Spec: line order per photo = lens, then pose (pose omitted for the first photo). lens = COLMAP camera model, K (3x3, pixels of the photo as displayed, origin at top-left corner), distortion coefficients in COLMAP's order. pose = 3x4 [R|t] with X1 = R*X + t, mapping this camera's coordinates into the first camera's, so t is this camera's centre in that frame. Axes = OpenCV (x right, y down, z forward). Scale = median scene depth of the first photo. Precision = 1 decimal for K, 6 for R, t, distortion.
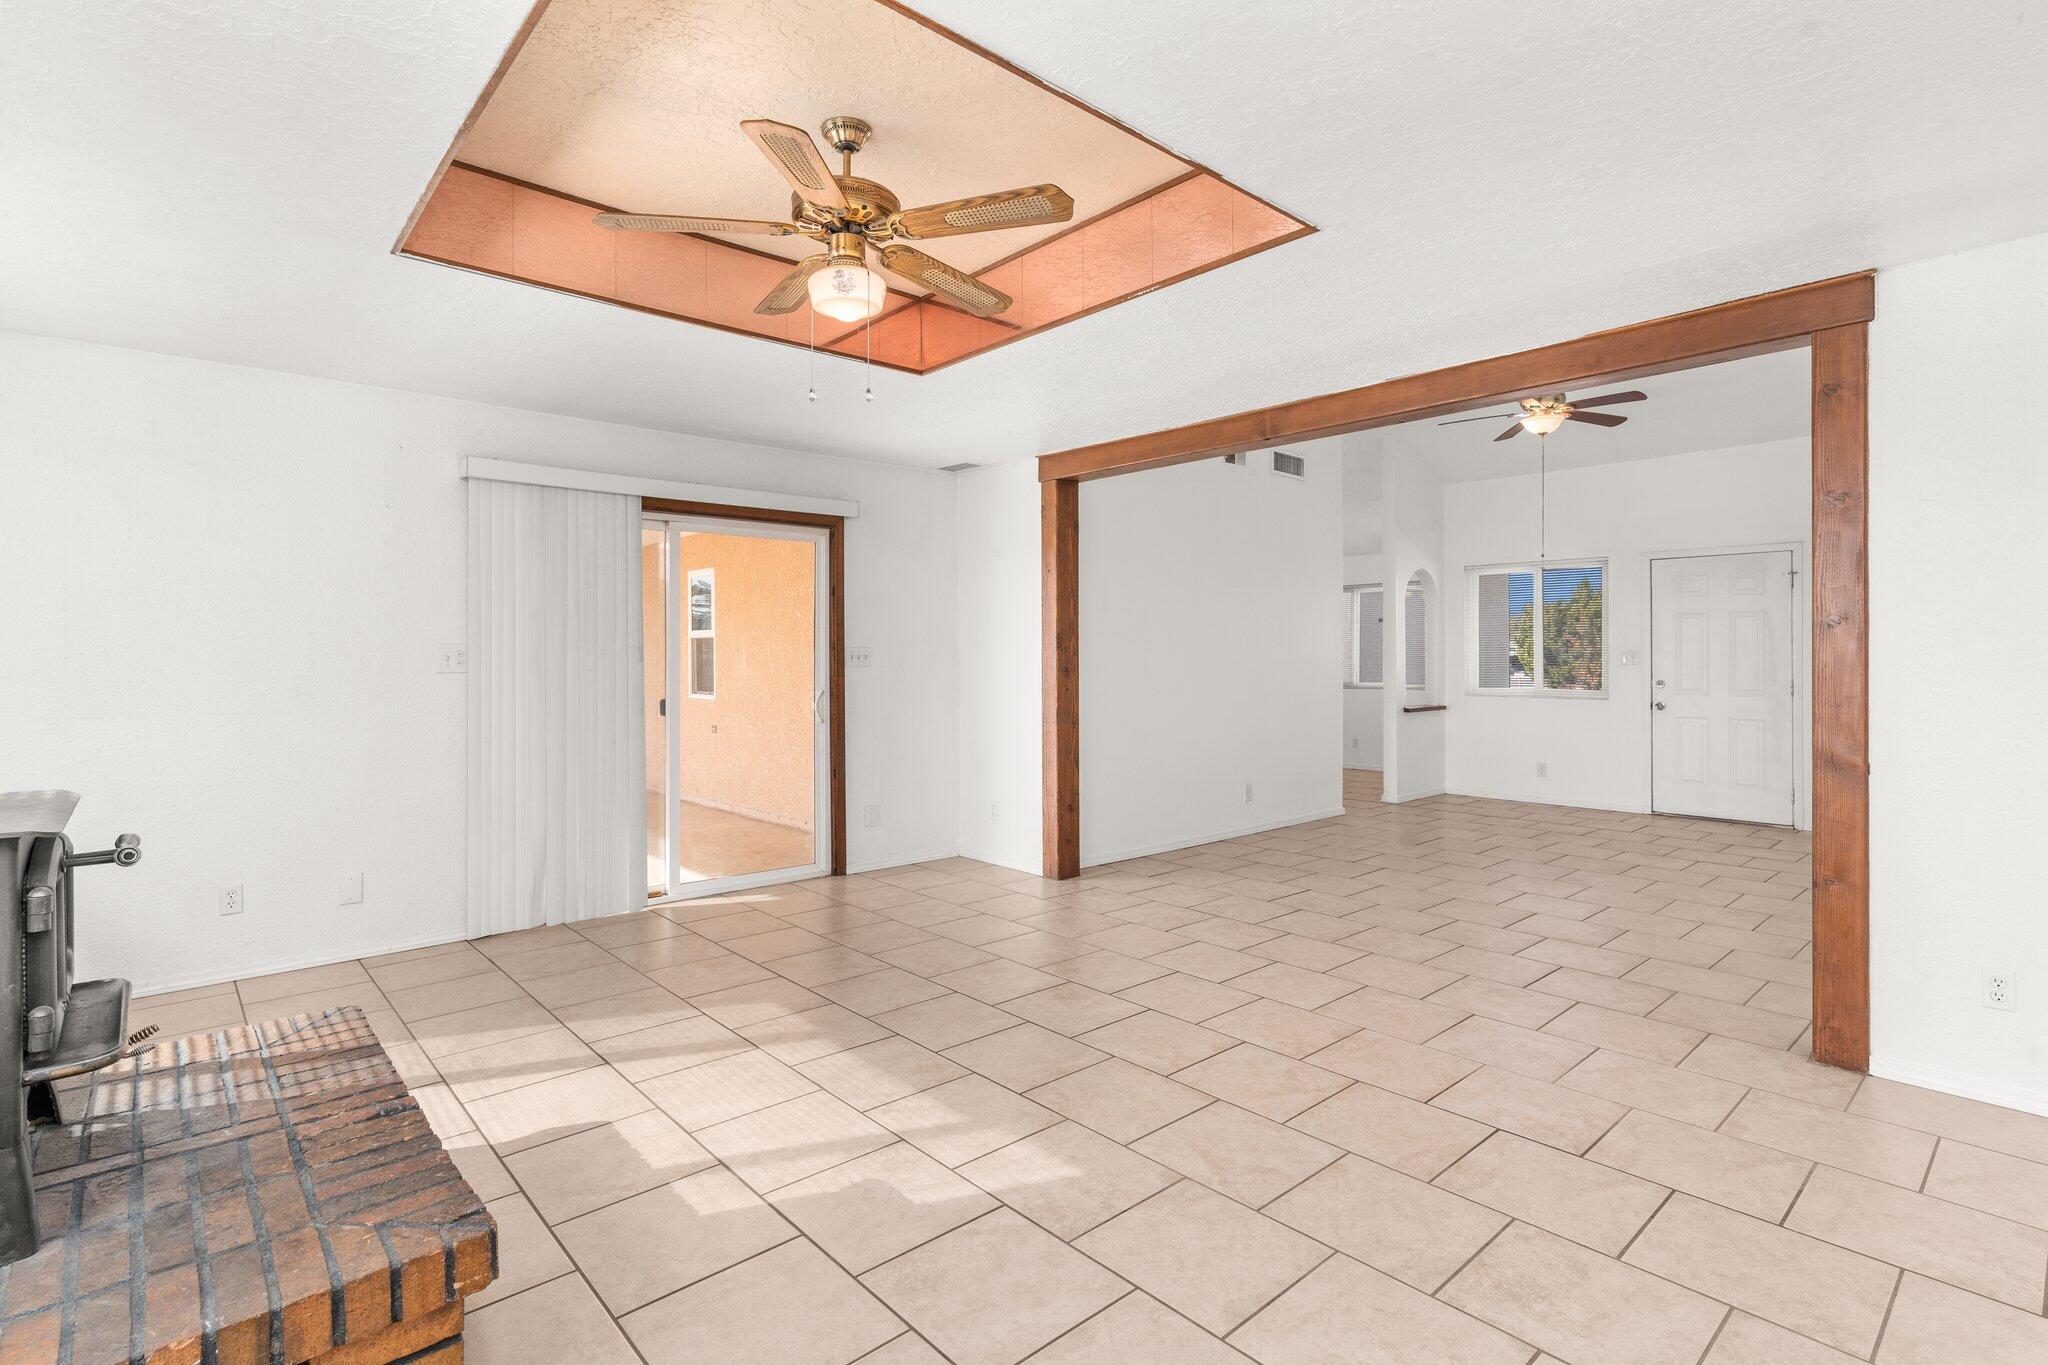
lens RADIAL K [[983.3, 0, 1030.0], [0, 983.3, 669.1], [0, 0, 1]] dist [-0.006990, 0.001500]
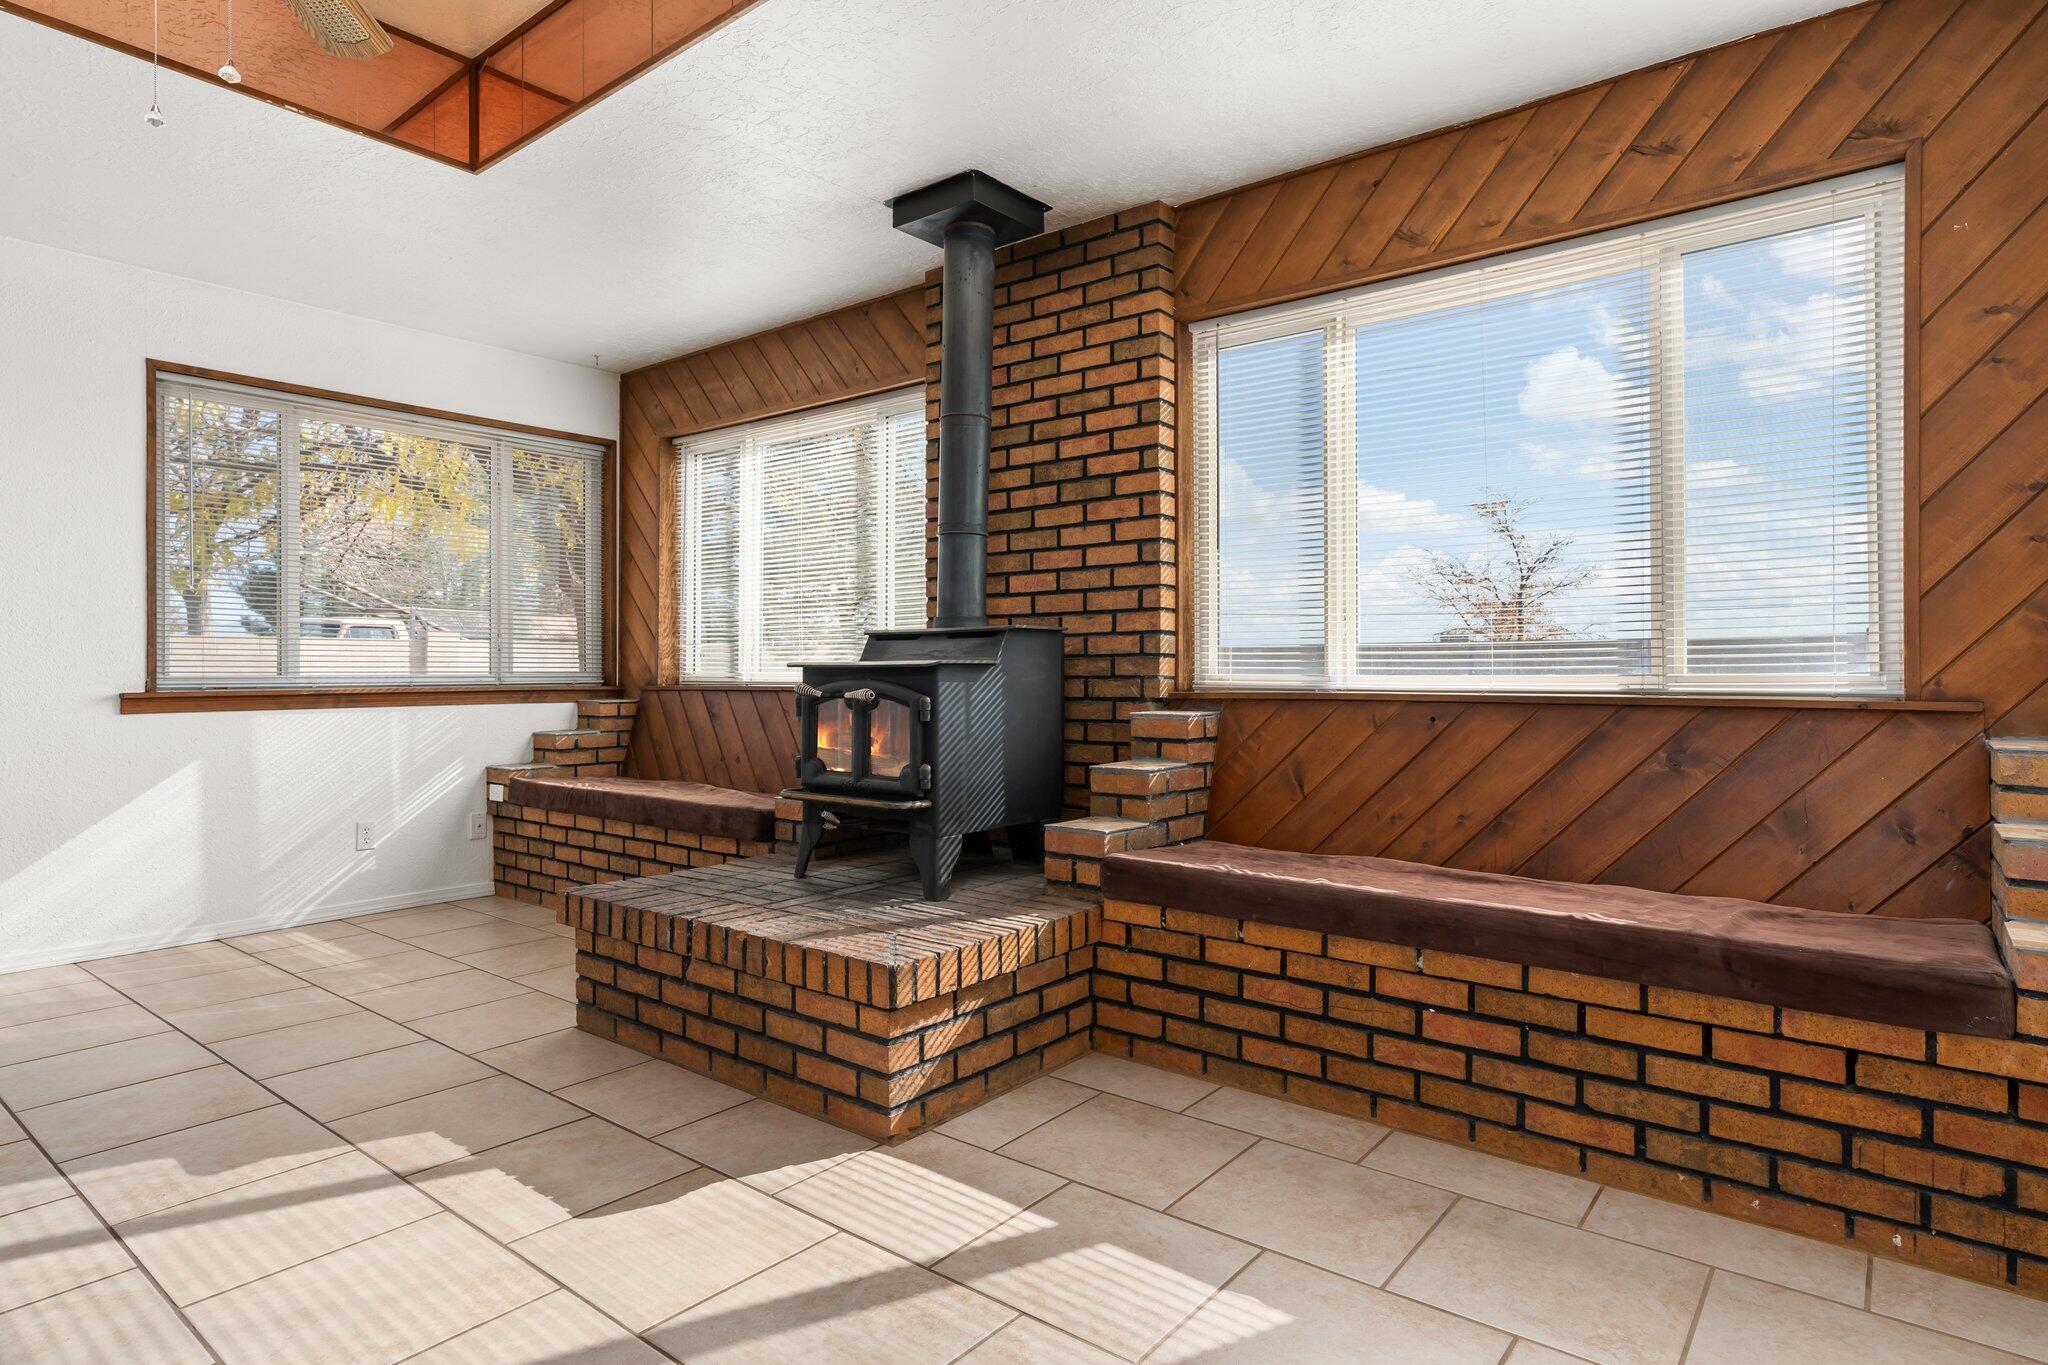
lens RADIAL K [[1110.6, 0, 1017.7], [0, 1110.6, 663.7], [0, 0, 1]] dist [-0.004926, 0.003465]
pose [[-0.987792, 0.000724, -0.155774, -0.284563], [-0.000429, 0.999973, 0.007374, 0.039291], [0.155775, 0.007350, -0.987765, 0.837097]]
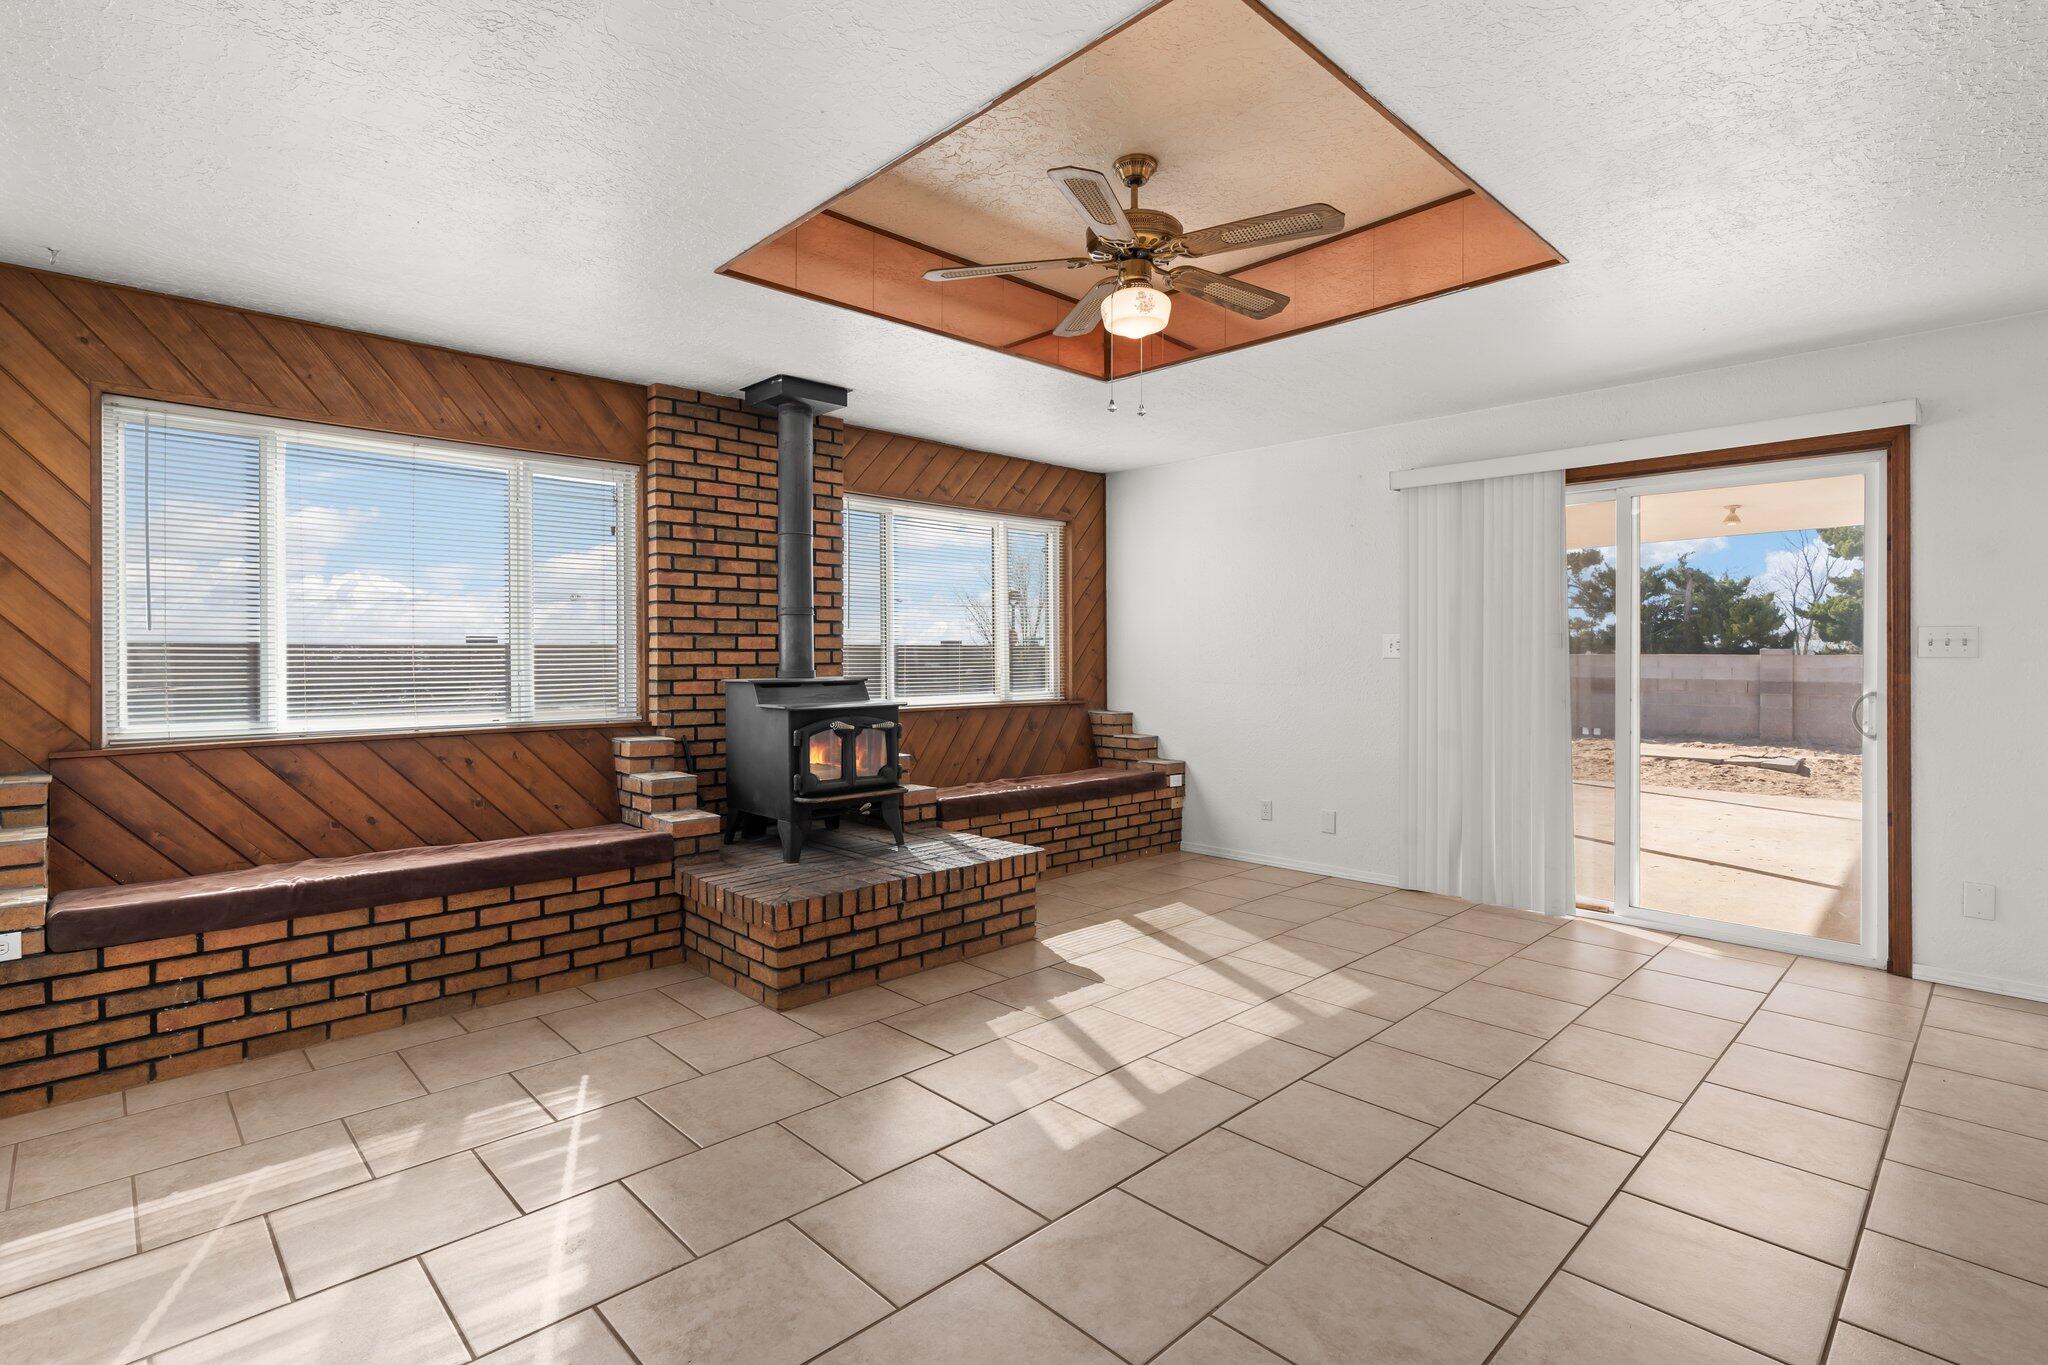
lens RADIAL K [[983.3, 0, 1027.3], [0, 983.3, 659.2], [0, 0, 1]] dist [-0.006990, 0.001500]
pose [[0.031195, 0.006818, -0.999490, 0.437669], [-0.012626, 0.999900, 0.006426, 0.002618], [0.999434, 0.012420, 0.031278, 0.398121]]
